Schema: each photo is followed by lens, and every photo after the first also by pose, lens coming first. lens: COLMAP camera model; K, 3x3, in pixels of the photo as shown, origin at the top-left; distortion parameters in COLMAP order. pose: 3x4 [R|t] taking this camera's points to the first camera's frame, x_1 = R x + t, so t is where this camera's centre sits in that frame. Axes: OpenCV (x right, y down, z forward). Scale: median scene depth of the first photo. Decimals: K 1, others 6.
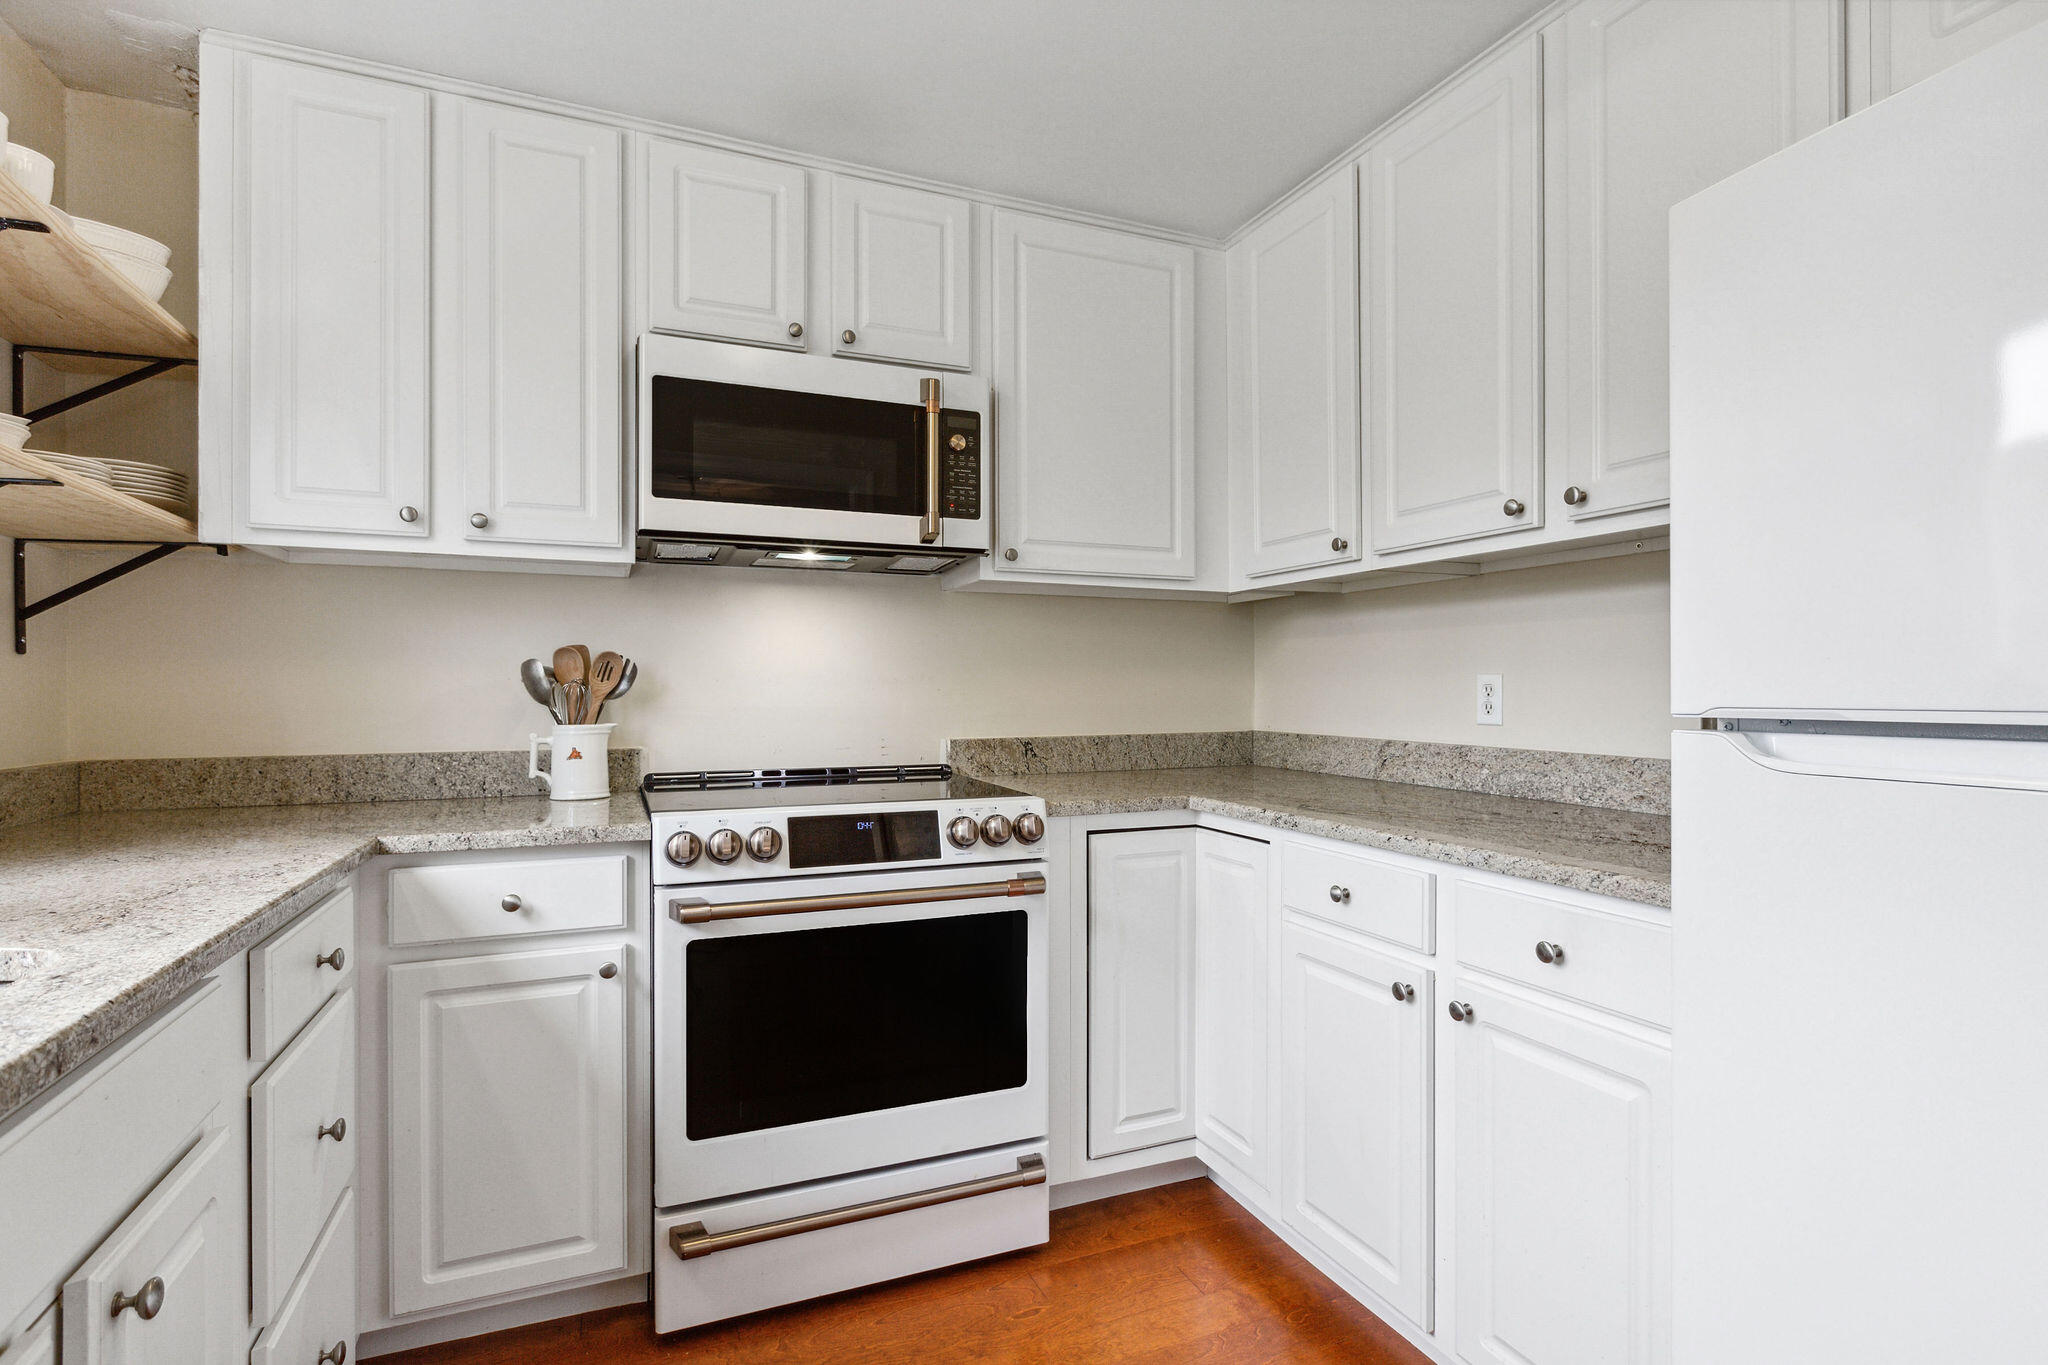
lens RADIAL K [[990.5, 0, 1010.6], [0, 990.5, 690.9], [0, 0, 1]] dist [0.000826, -0.000359]
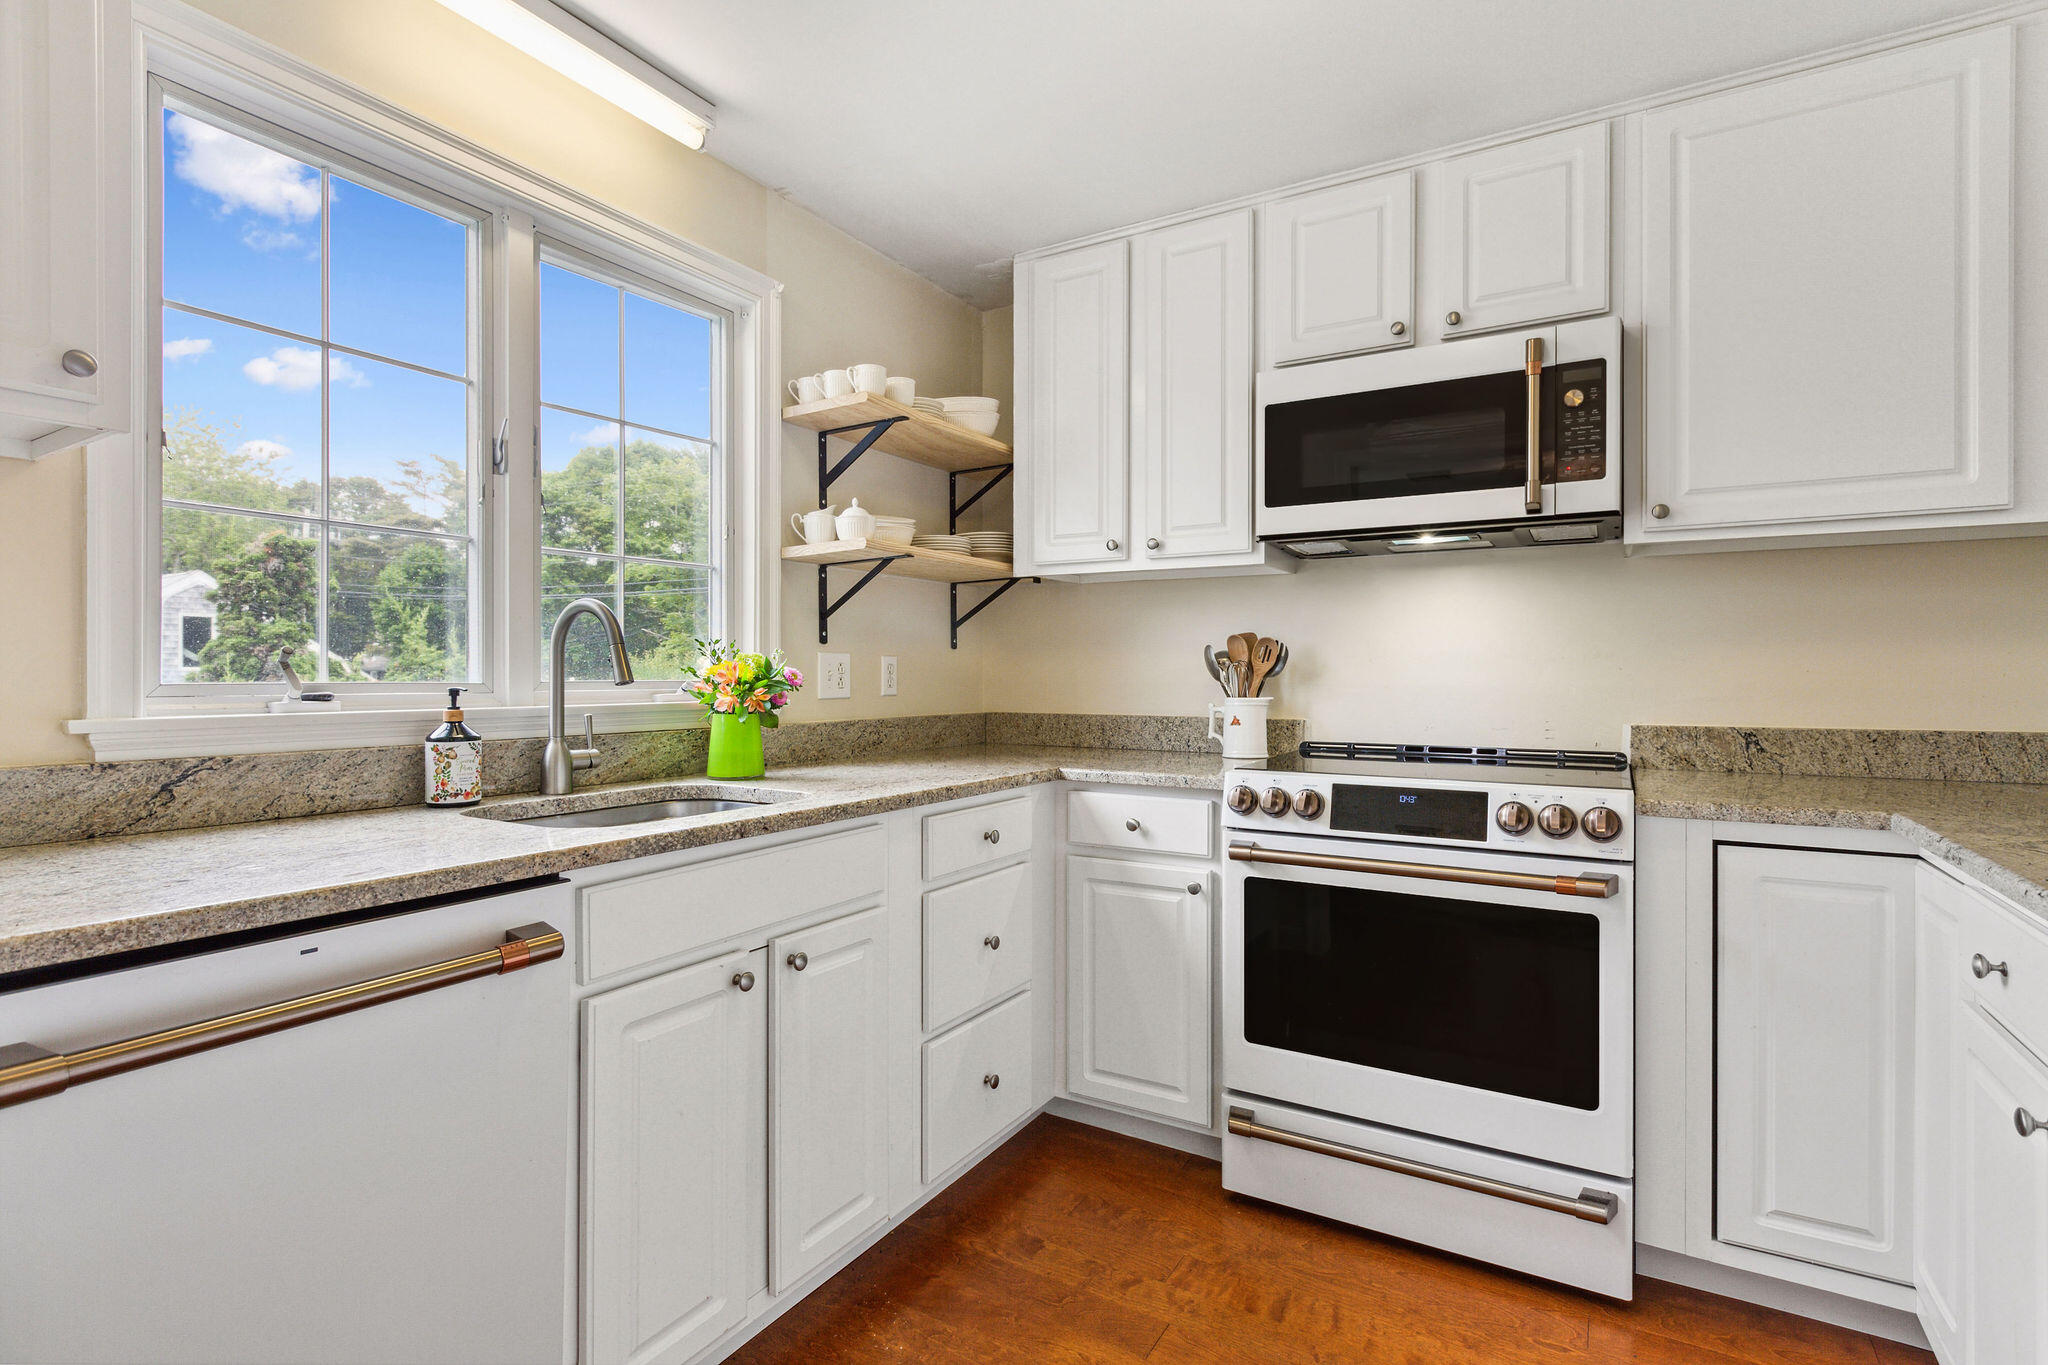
lens RADIAL K [[978.3, 0, 1022.6], [0, 978.3, 676.0], [0, 0, 1]] dist [0.001293, -0.000624]
pose [[0.599710, 0.003978, -0.800207, 0.409915], [-0.000684, 0.999990, 0.004459, 0.002154], [0.800217, -0.002127, 0.599707, 0.056670]]
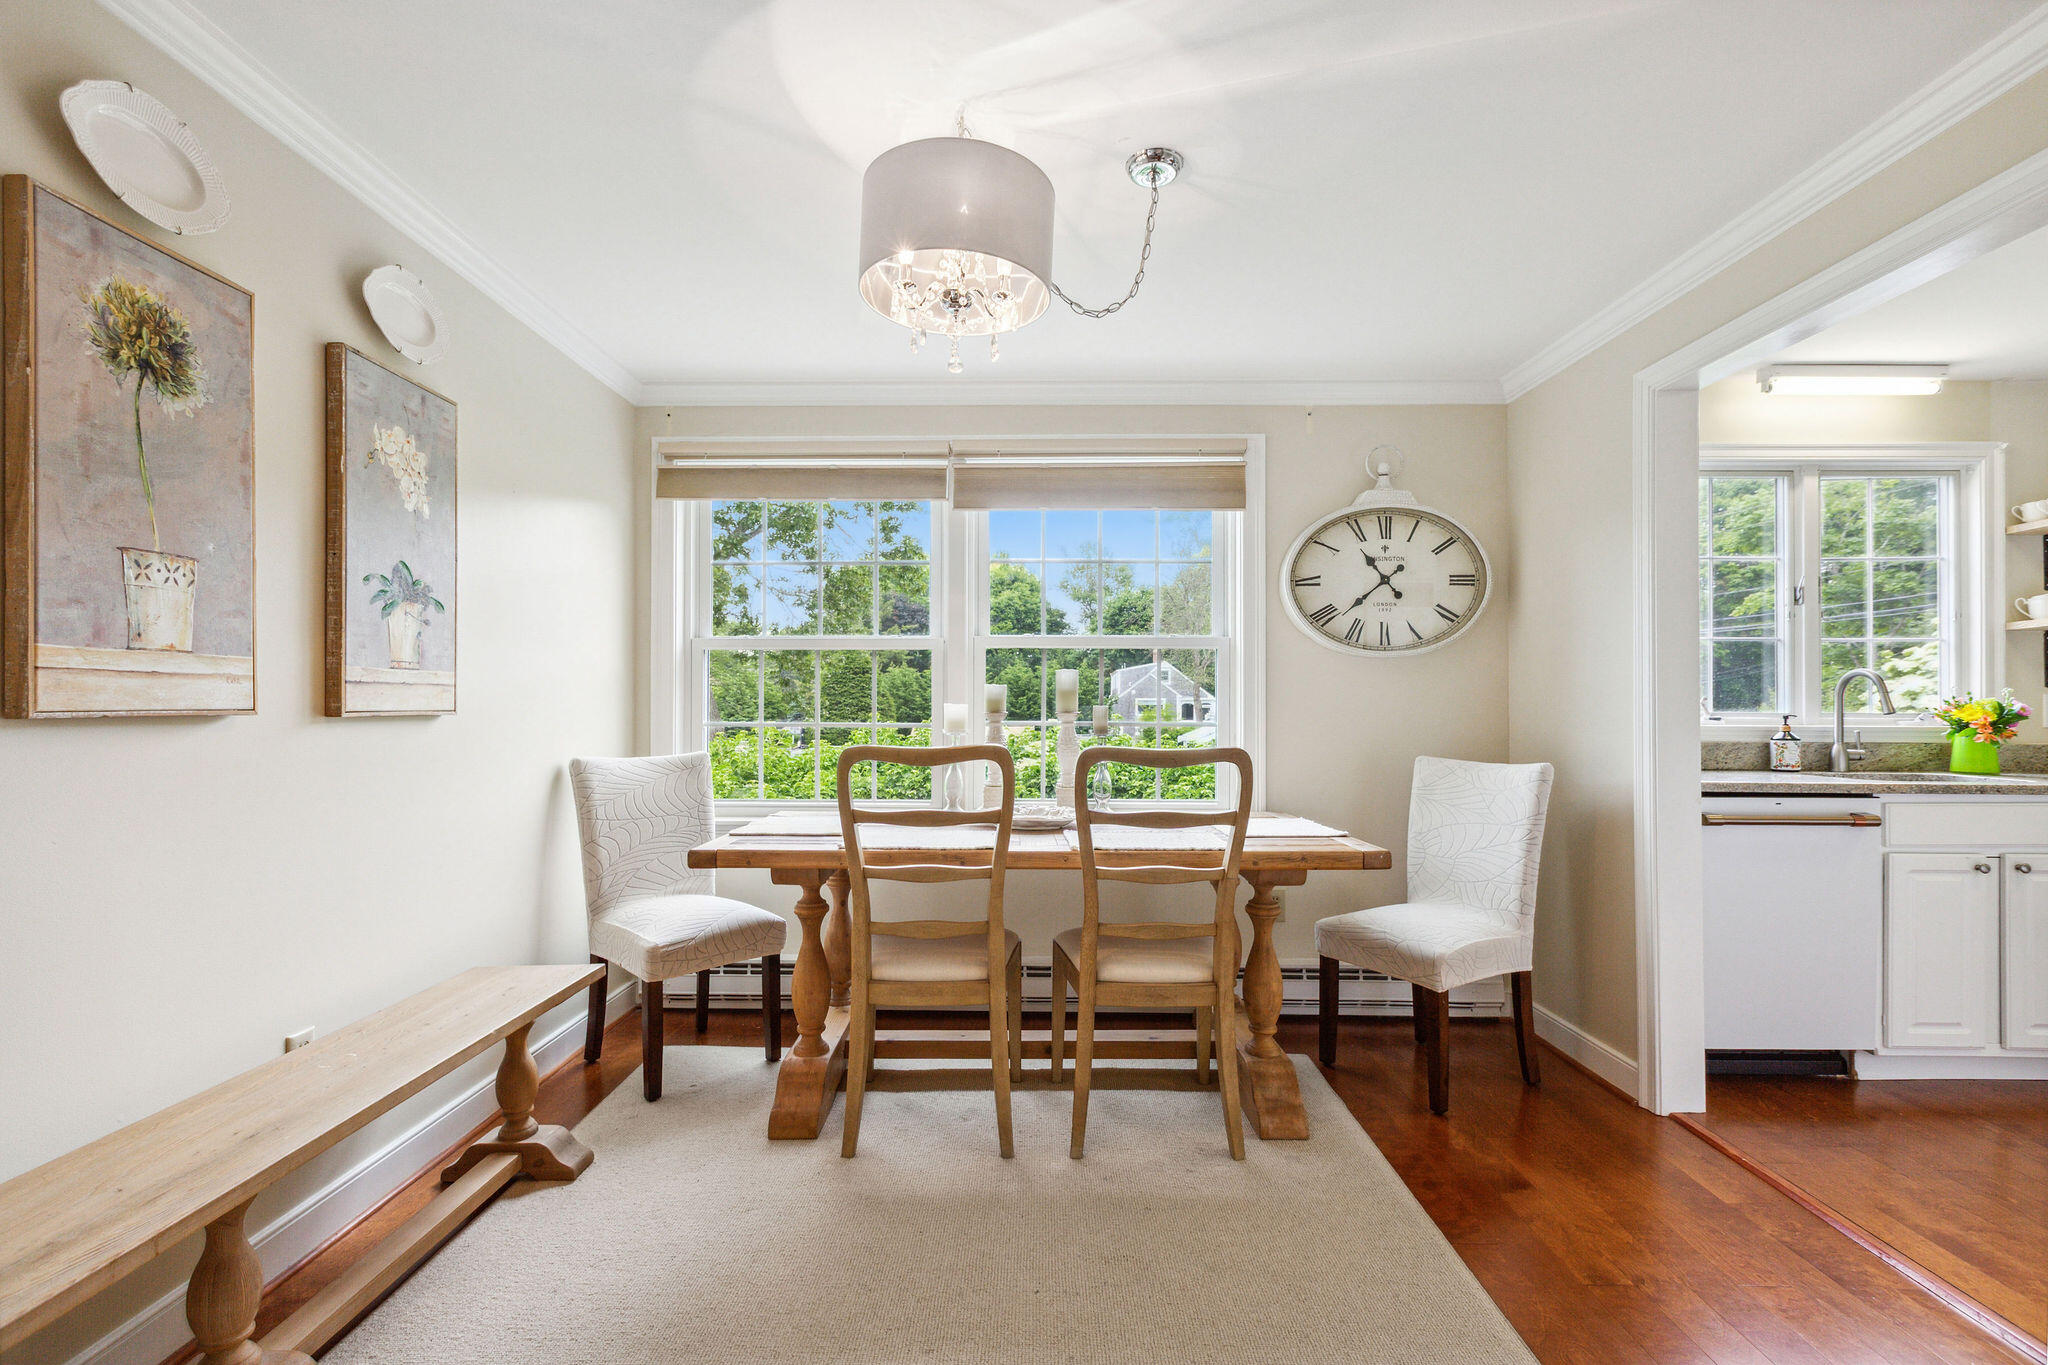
lens RADIAL K [[922.9, 0, 1020.8], [0, 922.9, 700.2], [0, 0, 1]] dist [0.002348, 0.000345]
pose [[-0.395441, -0.007933, -0.918457, 1.506137], [-0.005104, 0.999966, -0.006440, 0.007132], [0.918477, 0.002142, -0.395468, -0.432124]]
